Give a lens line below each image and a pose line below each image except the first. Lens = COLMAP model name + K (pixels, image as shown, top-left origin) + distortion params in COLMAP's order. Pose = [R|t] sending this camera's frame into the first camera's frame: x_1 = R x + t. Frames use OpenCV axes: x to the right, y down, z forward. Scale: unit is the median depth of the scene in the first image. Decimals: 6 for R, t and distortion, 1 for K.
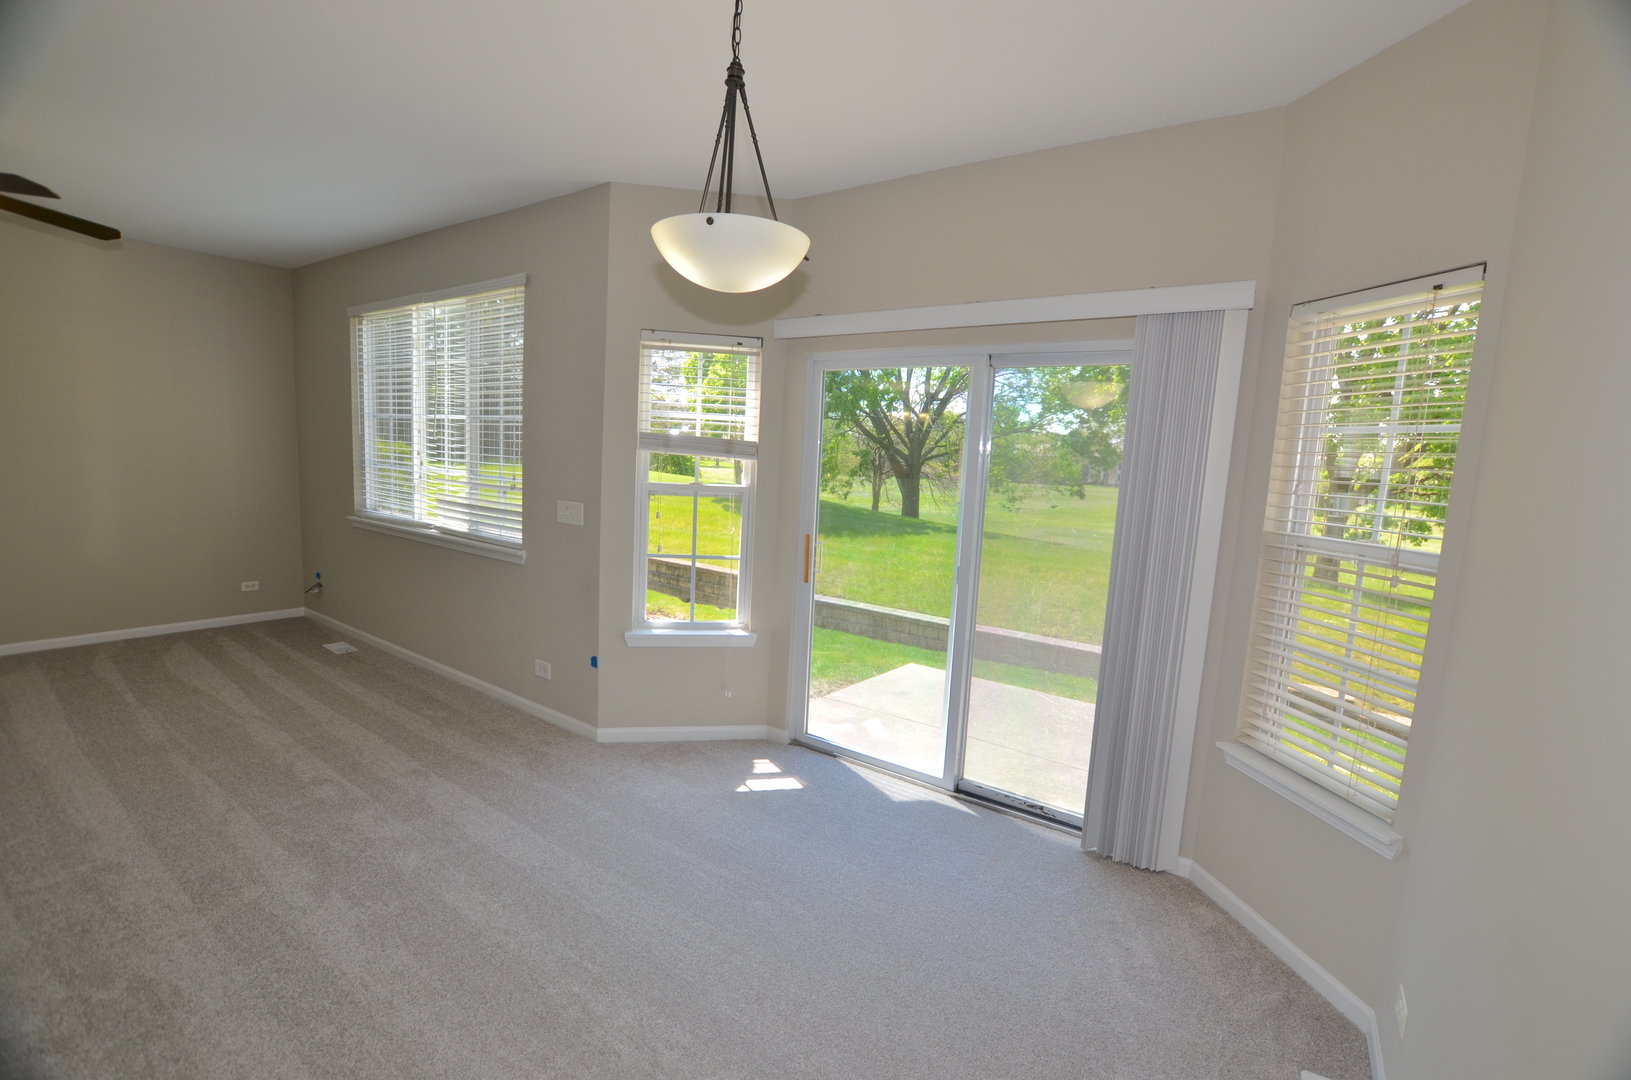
lens RADIAL K [[714.4, 0, 821.4], [0, 714.4, 548.7], [0, 0, 1]] dist [-0.034554, 0.005775]
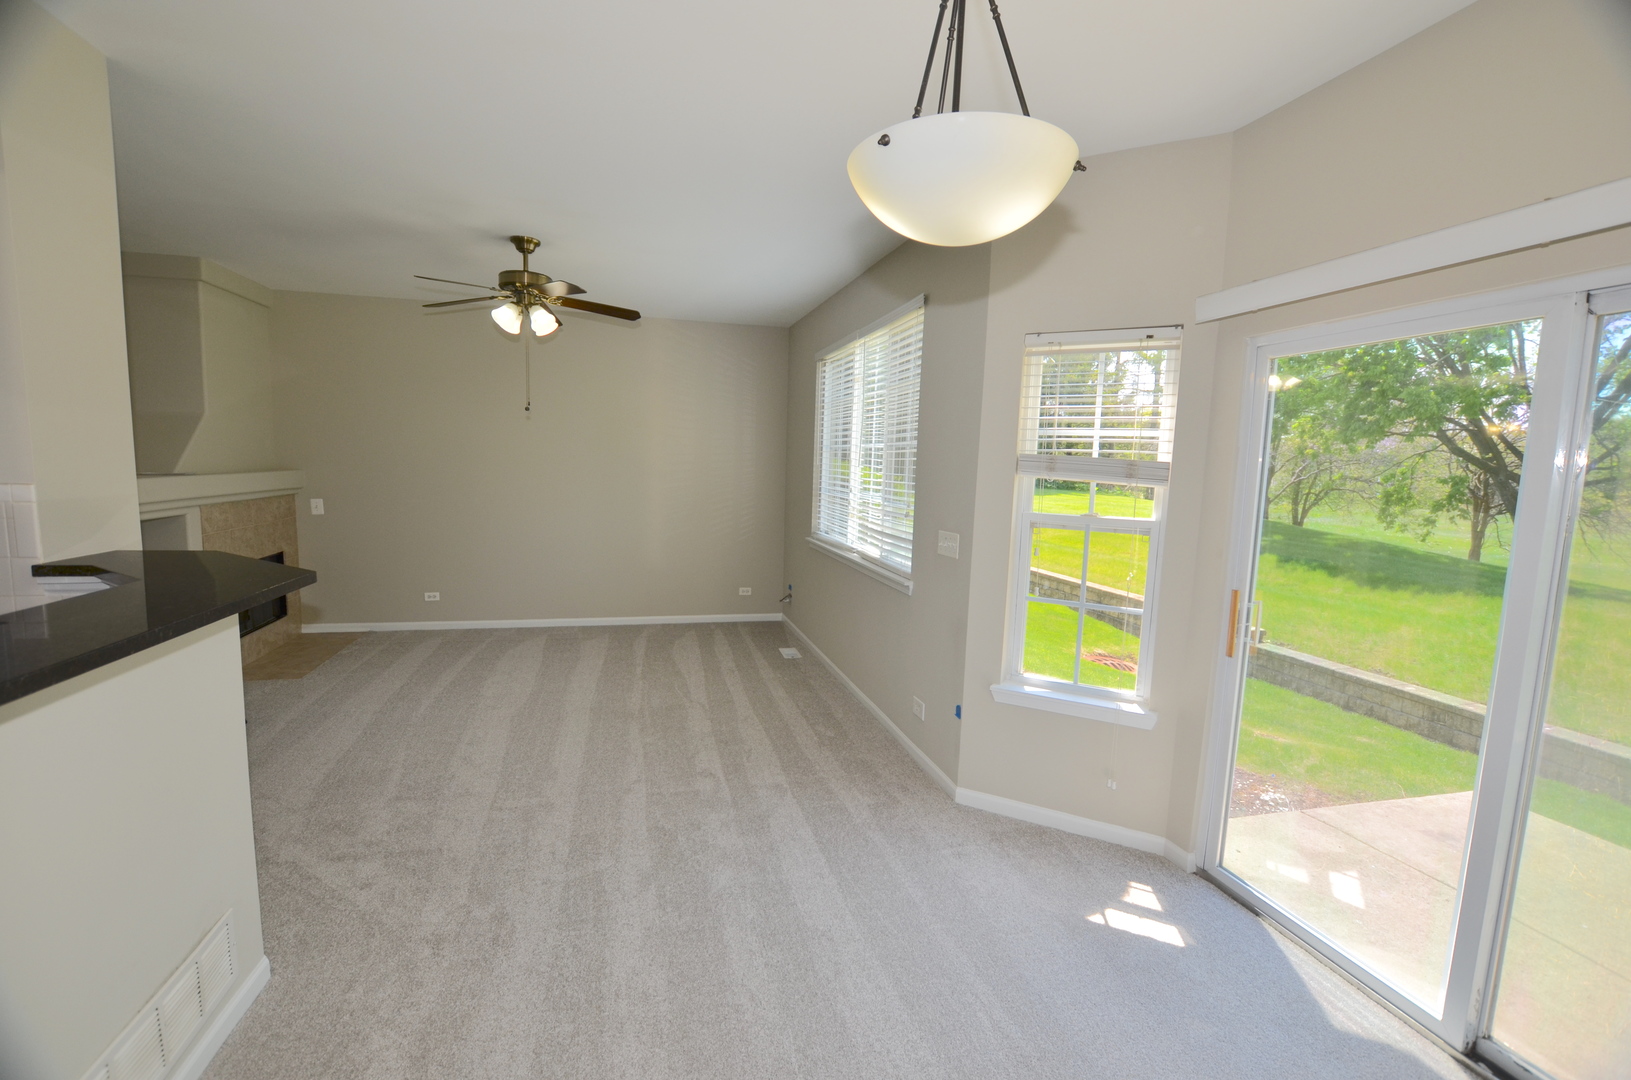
lens RADIAL K [[714.4, 0, 821.4], [0, 714.4, 548.7], [0, 0, 1]] dist [-0.034554, 0.005775]
pose [[0.769303, 0.049199, -0.636987, 0.104359], [-0.075300, 0.997064, -0.013931, -0.018904], [0.634431, 0.058682, 0.770749, 0.181973]]
